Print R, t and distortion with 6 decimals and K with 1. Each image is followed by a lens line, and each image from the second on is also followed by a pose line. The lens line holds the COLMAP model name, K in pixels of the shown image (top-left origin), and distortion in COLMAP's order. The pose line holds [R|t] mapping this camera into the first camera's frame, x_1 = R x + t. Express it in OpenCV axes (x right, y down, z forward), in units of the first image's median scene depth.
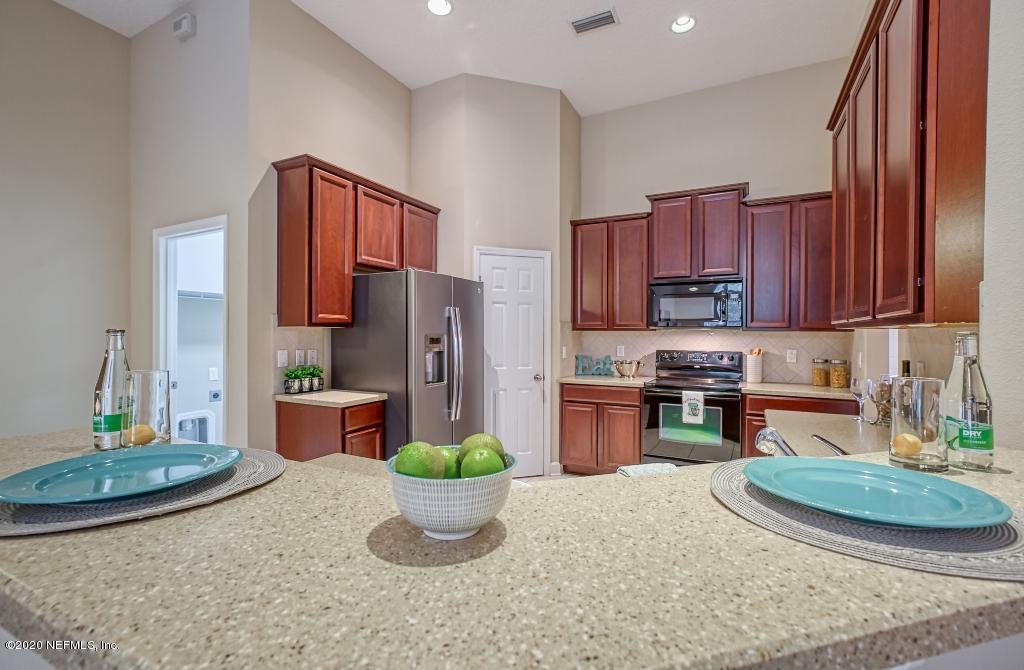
lens RADIAL K [[472.1, 0, 507.3], [0, 472.1, 335.8], [0, 0, 1]] dist [-0.000791, 0.000130]
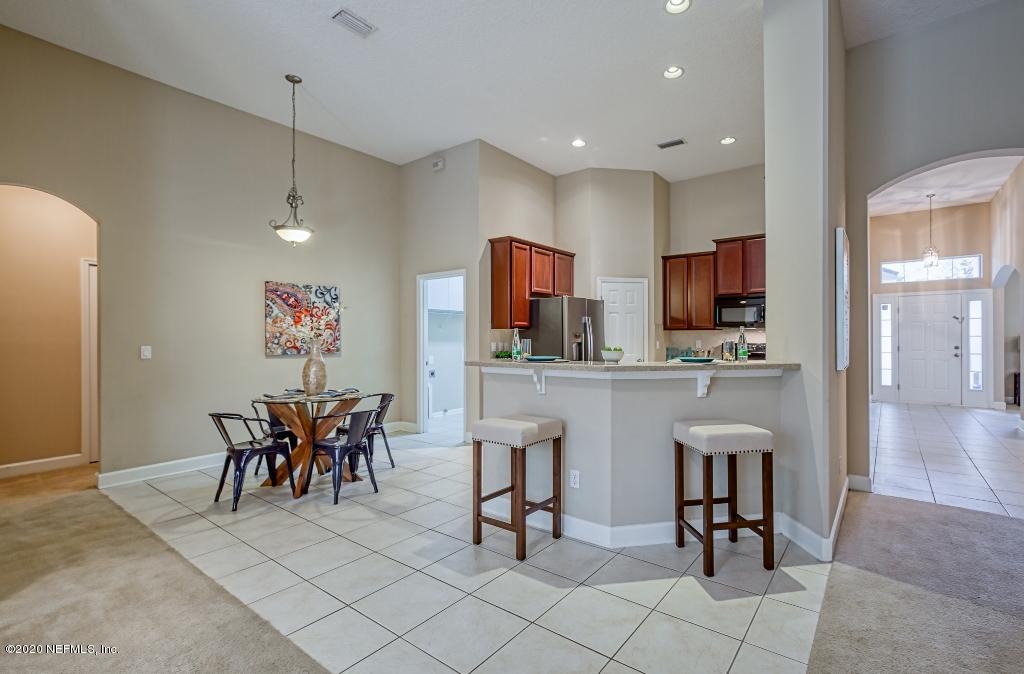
lens RADIAL K [[460.2, 0, 543.1], [0, 460.2, 337.5], [0, 0, 1]] dist [-0.000776, 0.000307]
pose [[0.987189, -0.005819, -0.159448, -0.006201], [0.005308, 0.999979, -0.003628, 0.016648], [0.159465, 0.002735, 0.987200, -0.574401]]
